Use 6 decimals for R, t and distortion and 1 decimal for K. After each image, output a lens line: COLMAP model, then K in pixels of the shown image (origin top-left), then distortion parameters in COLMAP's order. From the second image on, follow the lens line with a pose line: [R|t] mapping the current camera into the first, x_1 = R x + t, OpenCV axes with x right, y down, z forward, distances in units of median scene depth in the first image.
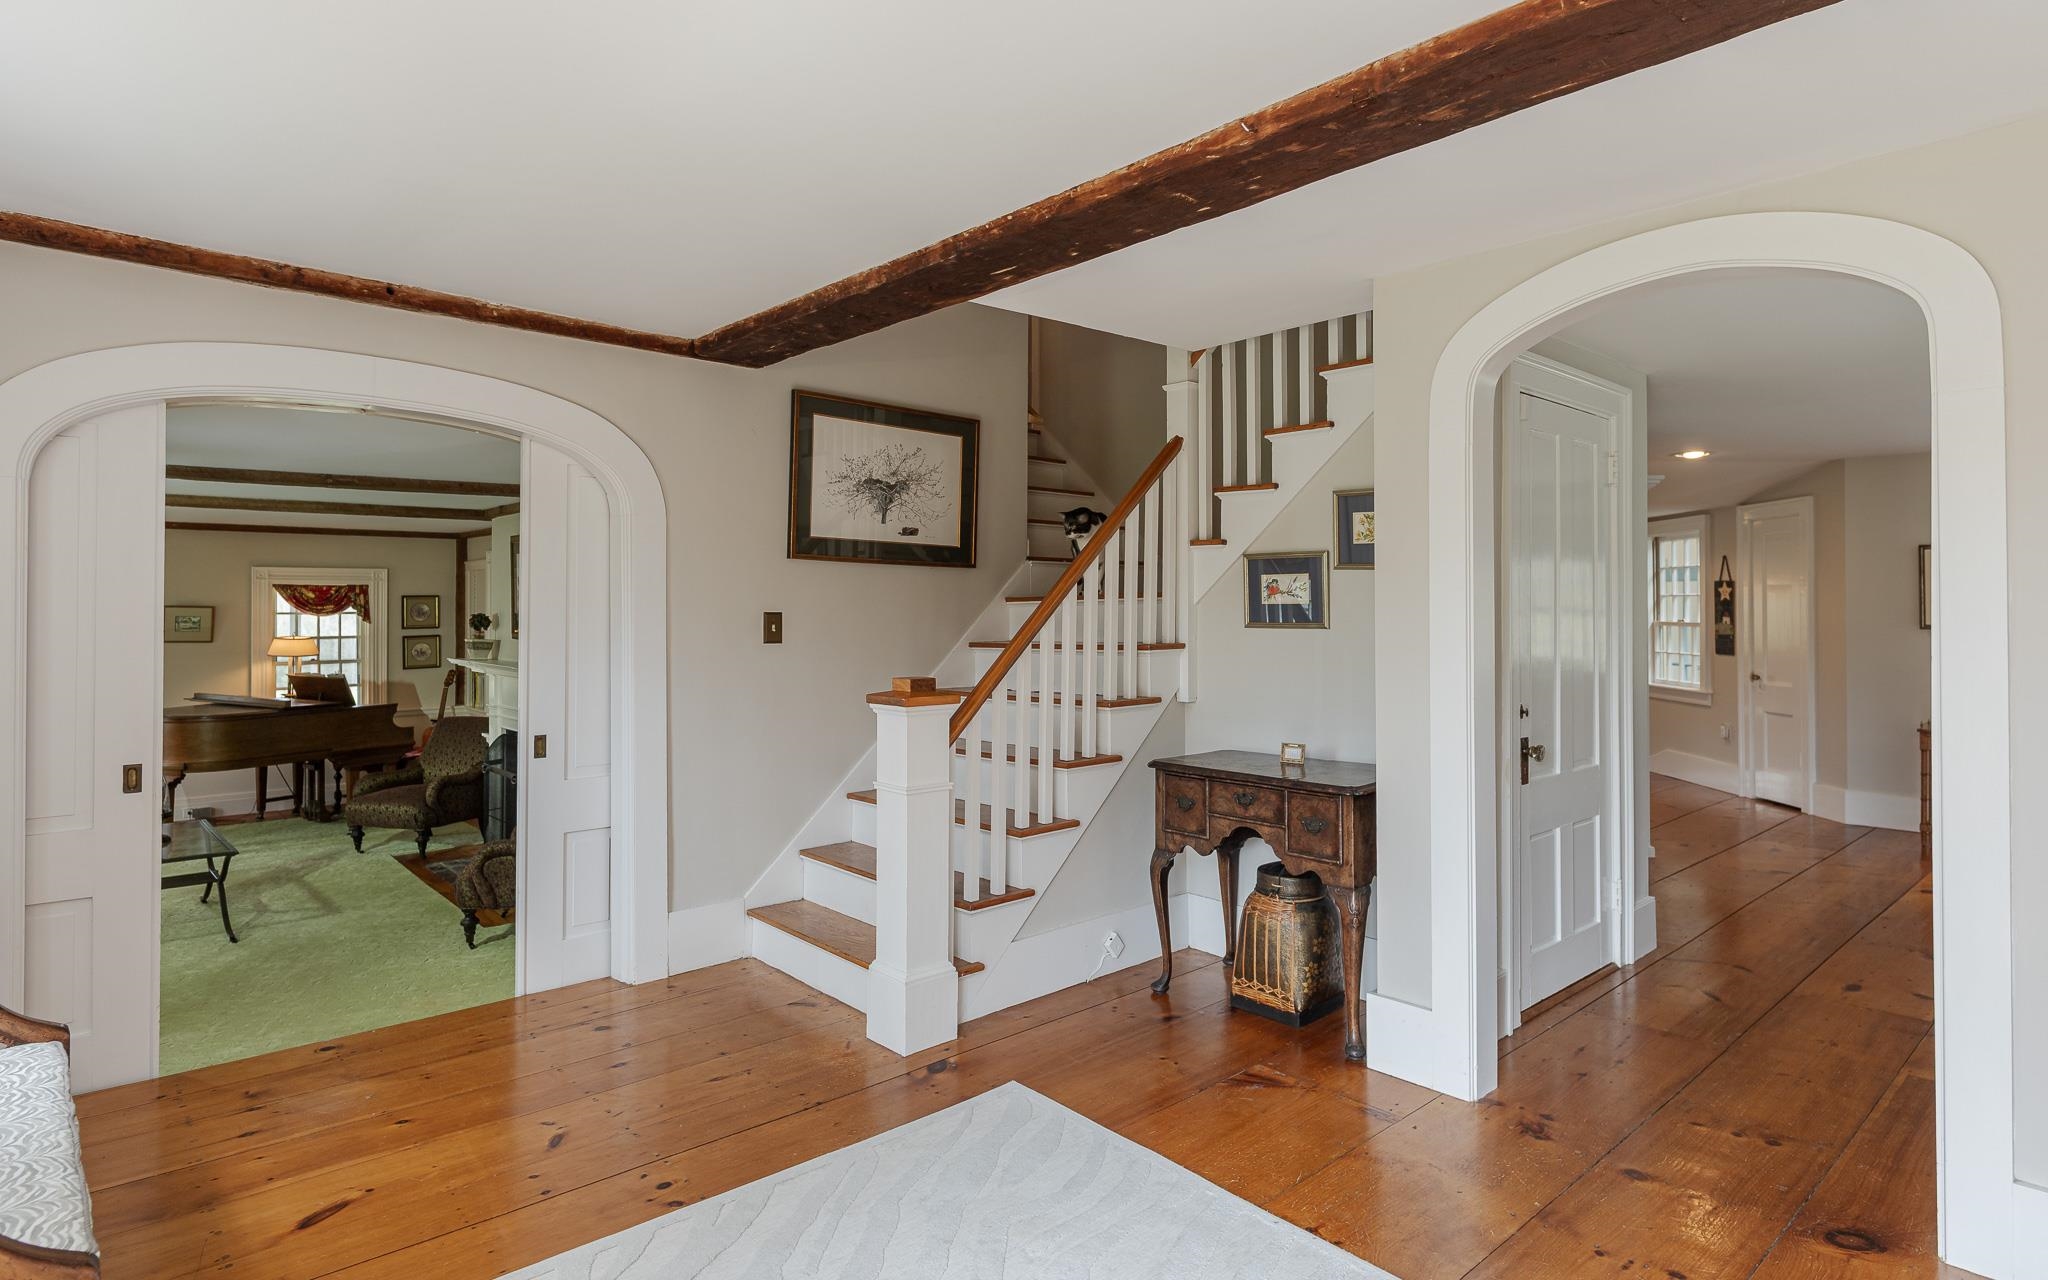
lens RADIAL K [[1079.5, 0, 1030.9], [0, 1079.5, 589.9], [0, 0, 1]] dist [0.000444, -0.000634]
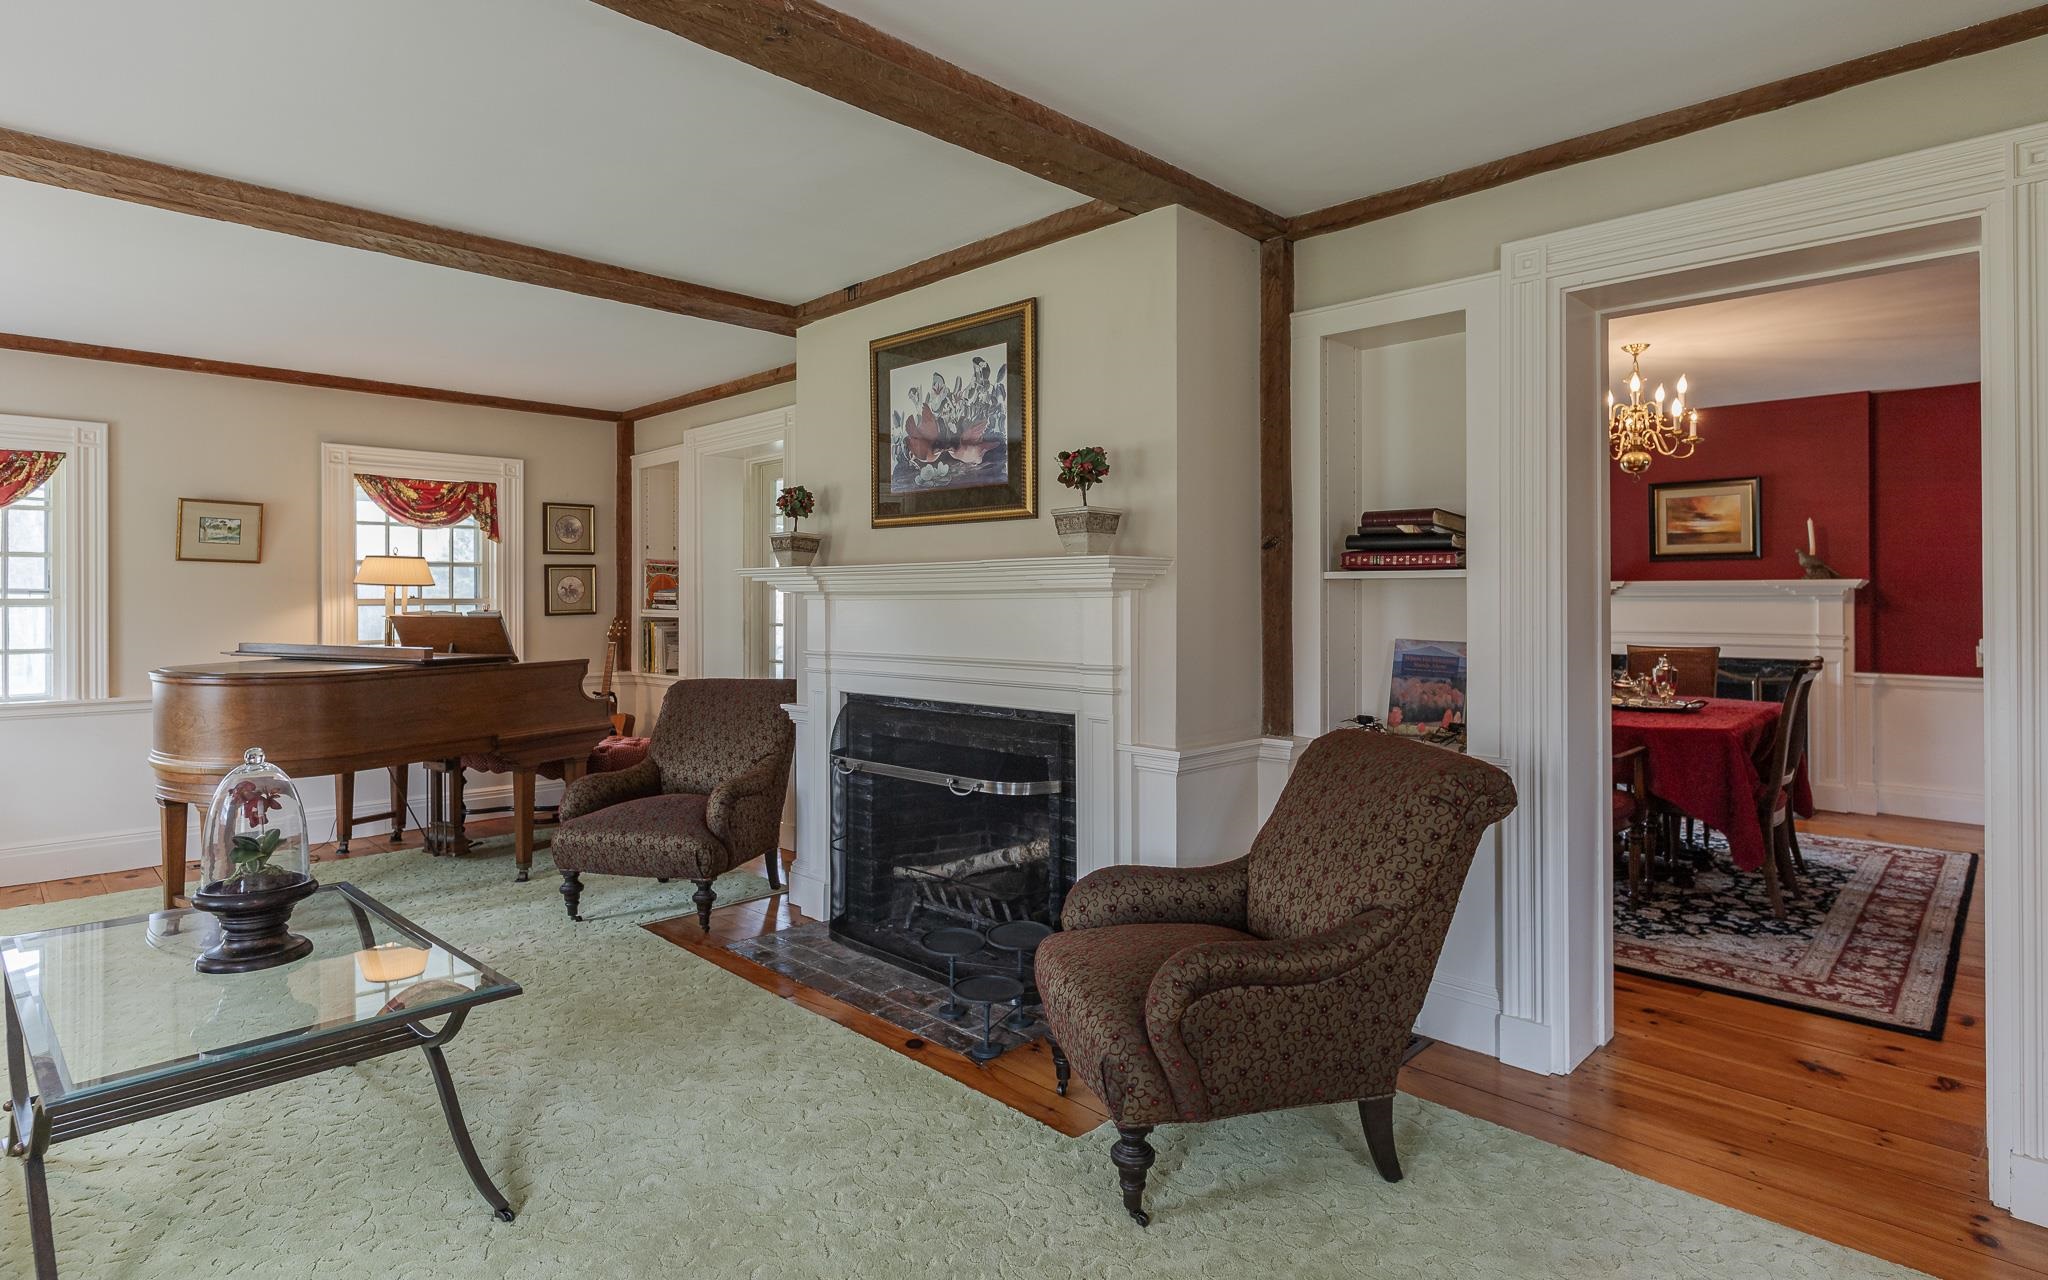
lens RADIAL K [[1039.1, 0, 1019.4], [0, 1039.1, 588.4], [0, 0, 1]] dist [-0.001025, -0.000134]
pose [[0.998176, -0.000361, 0.060364, -0.325945], [0.000325, 1.000000, 0.000593, 0.055732], [-0.060364, -0.000572, 0.998176, 0.347484]]
